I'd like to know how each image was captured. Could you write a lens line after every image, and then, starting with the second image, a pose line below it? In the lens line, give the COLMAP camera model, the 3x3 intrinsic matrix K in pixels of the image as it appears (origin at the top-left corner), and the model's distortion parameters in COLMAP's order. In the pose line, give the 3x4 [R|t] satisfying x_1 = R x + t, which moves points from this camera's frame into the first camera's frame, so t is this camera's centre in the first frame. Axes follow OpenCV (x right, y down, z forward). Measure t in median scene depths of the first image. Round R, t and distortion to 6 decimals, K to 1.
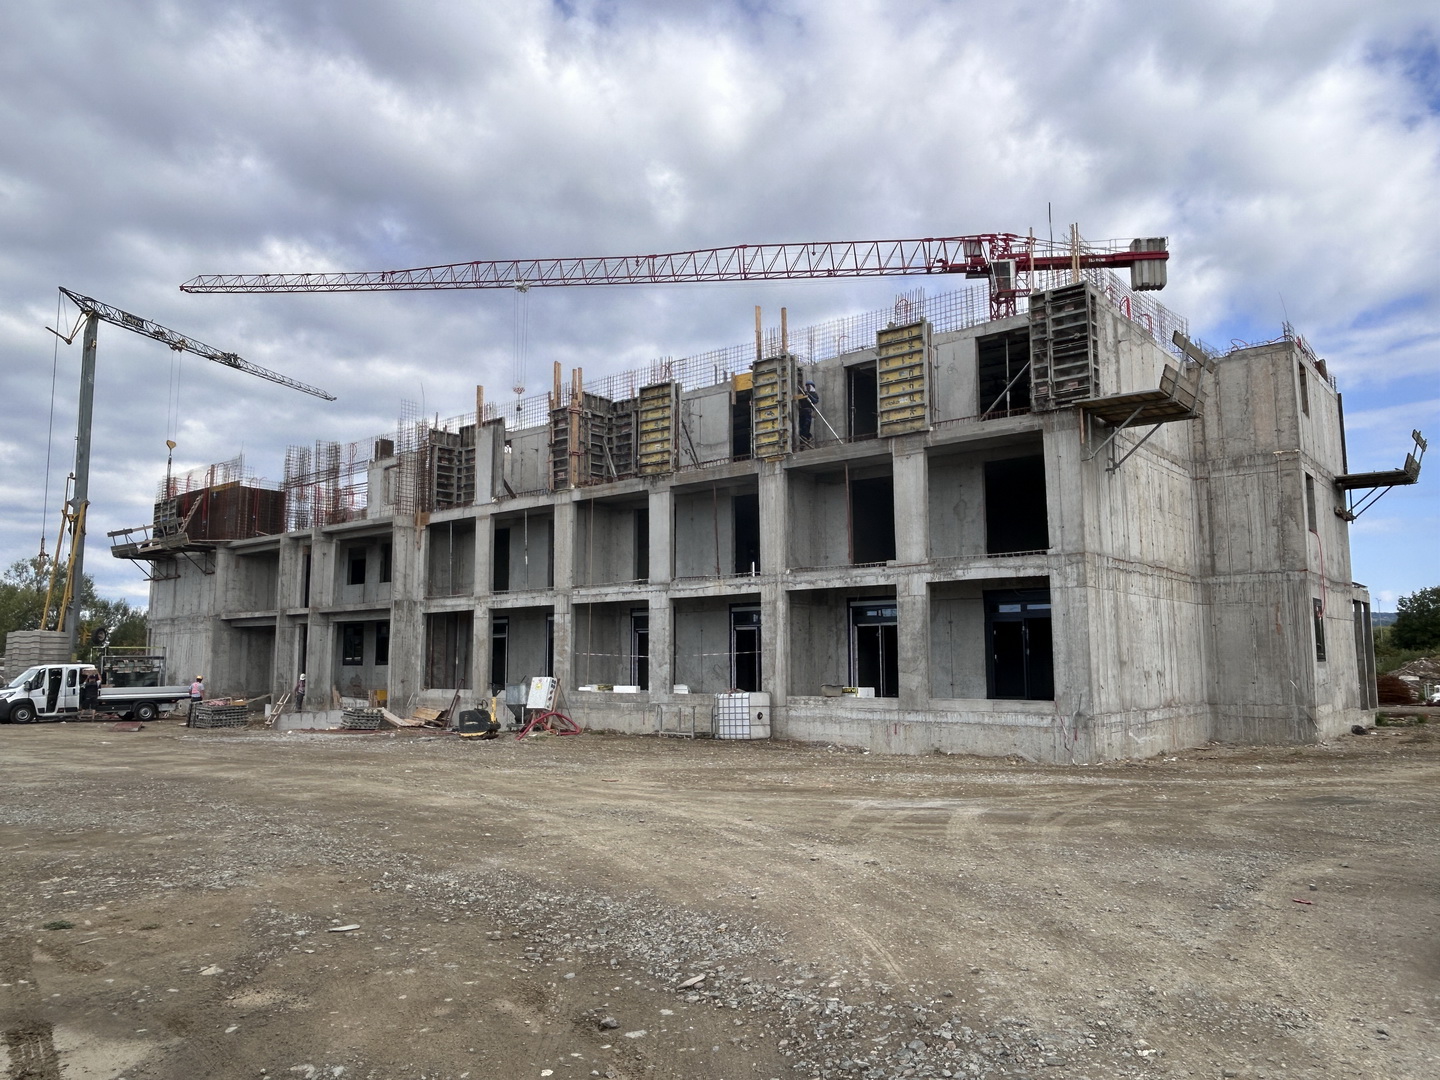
lens RADIAL K [[1038.9, 0, 720.0], [0, 1038.9, 540.0], [0, 0, 1]] dist [0.033945, -0.085016]
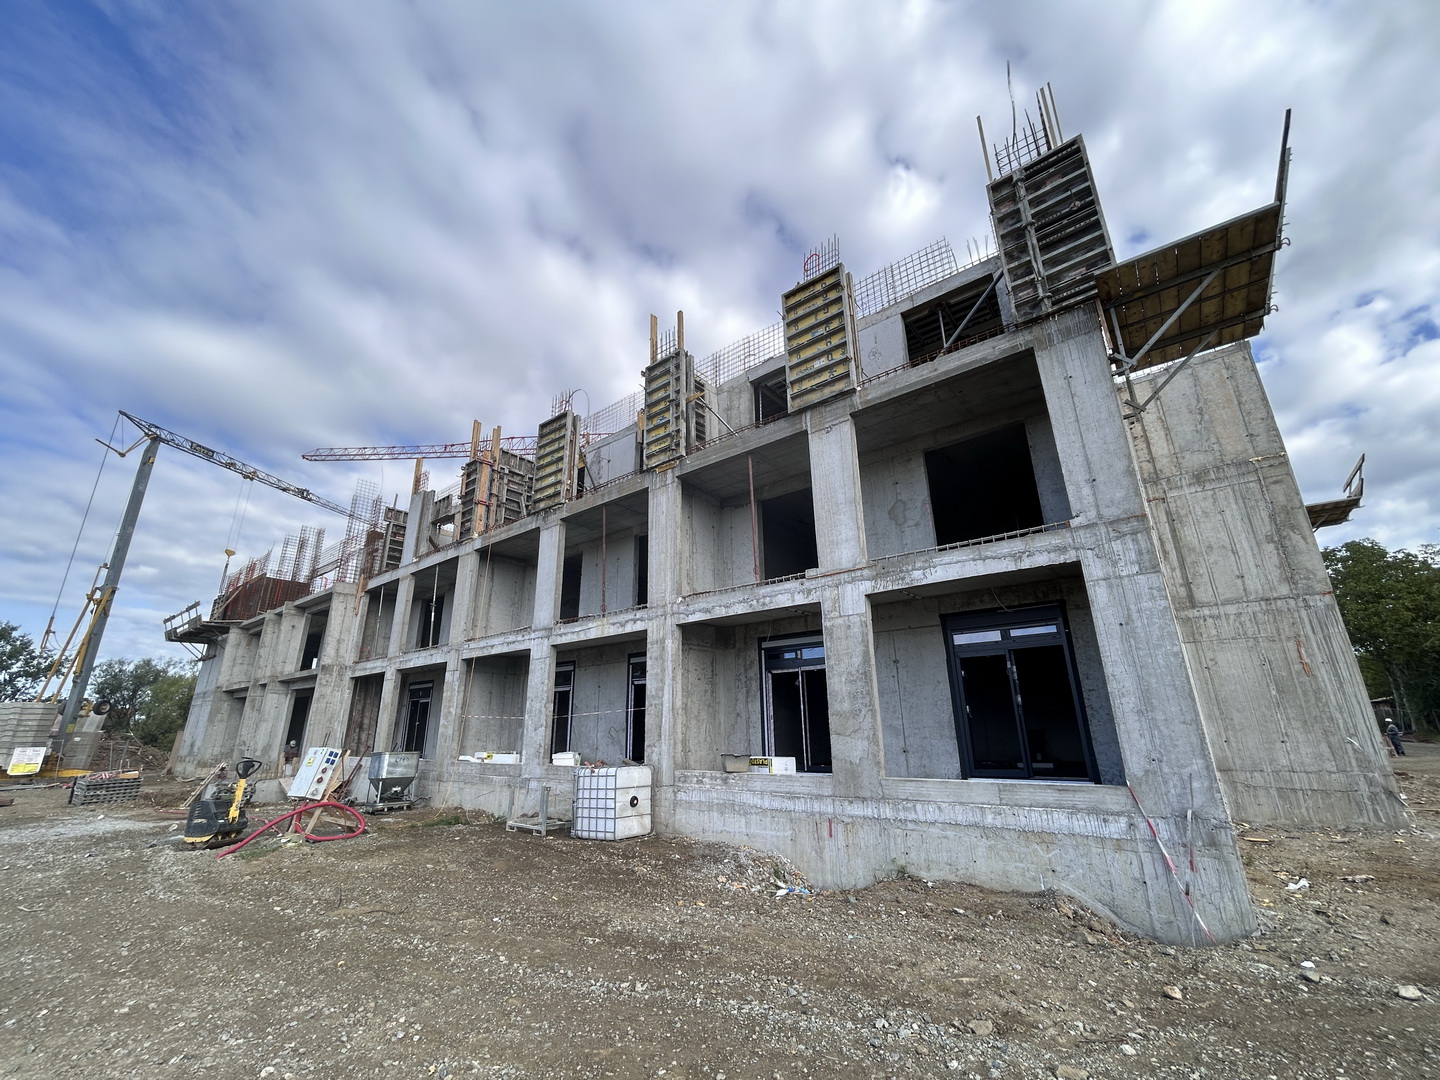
lens RADIAL K [[575.4, 0, 720.0], [0, 575.4, 540.0], [0, 0, 1]] dist [-0.000149, -0.000232]
pose [[0.999807, -0.006748, 0.018442, 0.089355], [0.010228, 0.980616, -0.195672, 0.071856], [-0.016764, 0.195823, 0.980496, 0.577520]]
